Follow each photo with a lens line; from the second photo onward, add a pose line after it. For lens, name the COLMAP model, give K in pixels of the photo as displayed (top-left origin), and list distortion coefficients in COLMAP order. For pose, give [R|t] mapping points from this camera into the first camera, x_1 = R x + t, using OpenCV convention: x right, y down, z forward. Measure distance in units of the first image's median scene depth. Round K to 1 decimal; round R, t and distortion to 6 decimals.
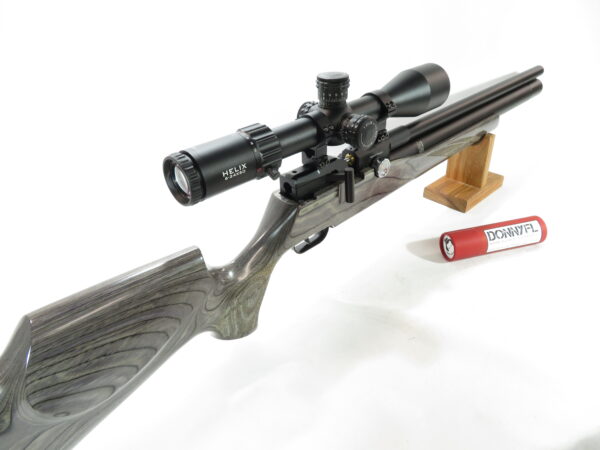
lens RADIAL K [[430.7, 0, 300.0], [0, 430.7, 225.0], [0, 0, 1]] dist [0.000137, -0.004654]
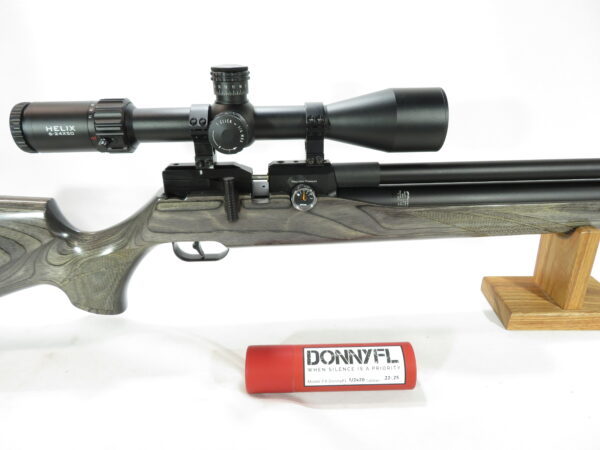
lens RADIAL K [[430.7, 0, 300.0], [0, 430.7, 225.0], [0, 0, 1]] dist [0.000137, -0.004654]
pose [[0.756766, 0.288503, -0.586576, 0.765990], [-0.364430, 0.931151, -0.012187, -0.088650], [0.542675, 0.222988, 0.809803, 0.432401]]
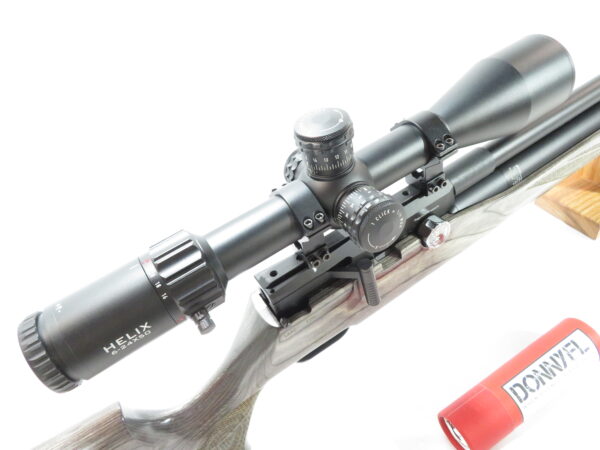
lens RADIAL K [[430.7, 0, 300.0], [0, 430.7, 225.0], [0, 0, 1]] dist [0.000137, -0.004654]
pose [[0.961905, 0.009542, -0.273216, 0.199063], [0.043660, 0.981202, 0.187979, -0.313874], [0.269873, -0.192746, 0.943407, 0.426356]]
